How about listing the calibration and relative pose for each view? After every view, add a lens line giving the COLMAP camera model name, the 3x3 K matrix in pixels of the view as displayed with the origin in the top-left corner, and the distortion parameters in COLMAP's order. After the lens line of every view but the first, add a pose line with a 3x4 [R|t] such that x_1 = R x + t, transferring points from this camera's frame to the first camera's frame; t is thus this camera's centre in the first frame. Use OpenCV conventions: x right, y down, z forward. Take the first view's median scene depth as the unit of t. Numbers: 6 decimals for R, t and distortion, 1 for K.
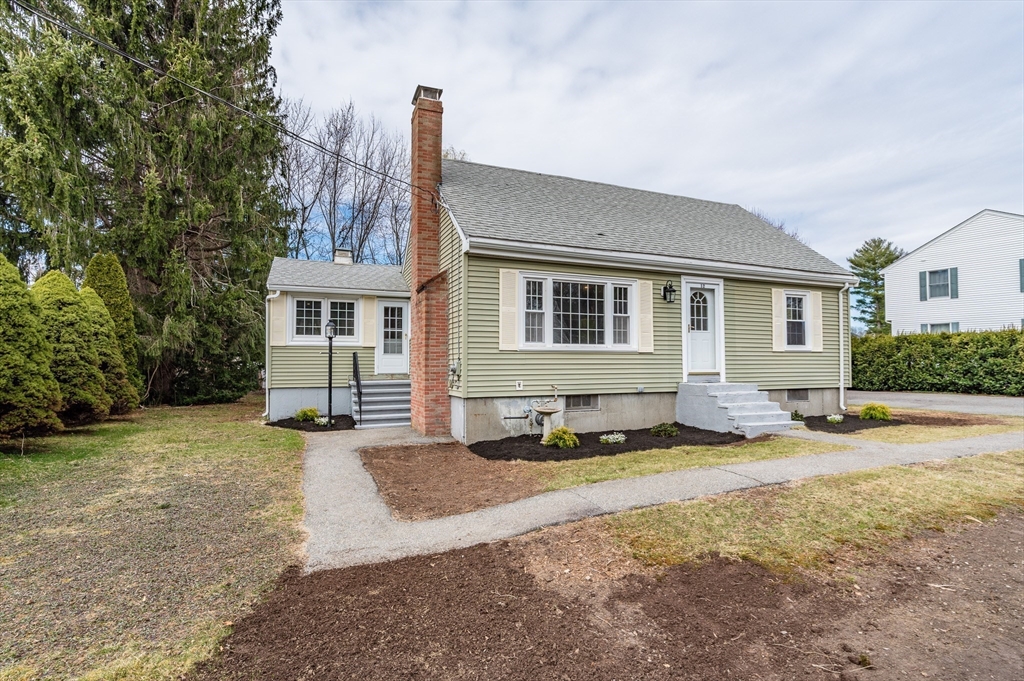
lens RADIAL K [[521.8, 0, 512.9], [0, 521.8, 345.1], [0, 0, 1]] dist [-0.034324, -0.000033]
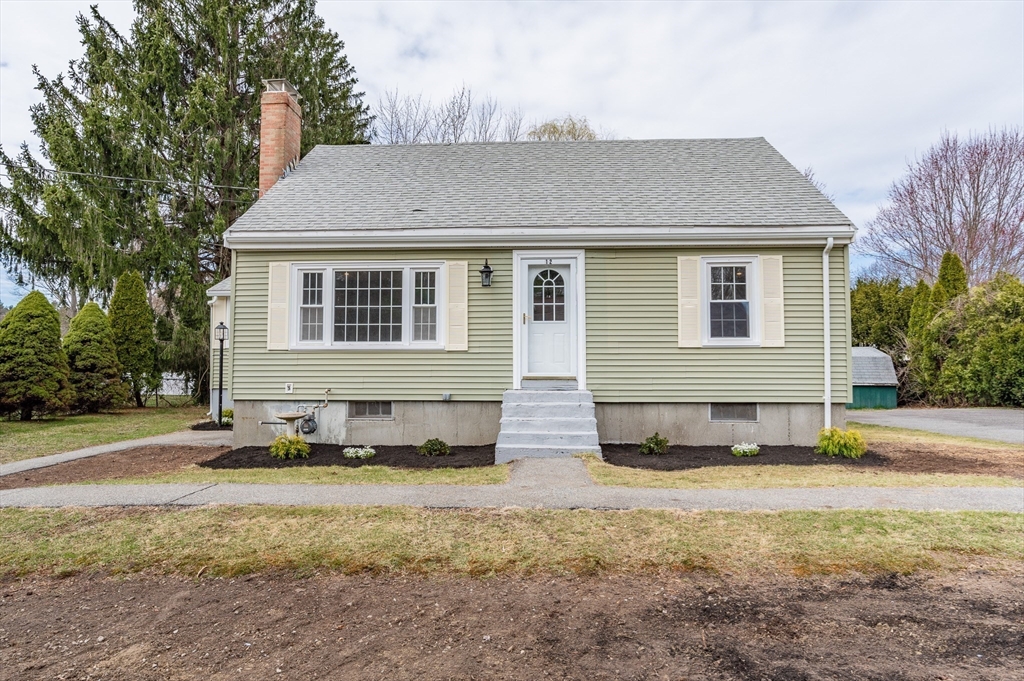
lens RADIAL K [[589.9, 0, 512.0], [0, 589.9, 340.5], [0, 0, 1]] dist [-0.036839, 0.000019]
pose [[0.900083, -0.018691, -0.435318, 0.734205], [0.014498, 0.999811, -0.012951, 0.011576], [0.435477, 0.005346, 0.900184, 0.221239]]
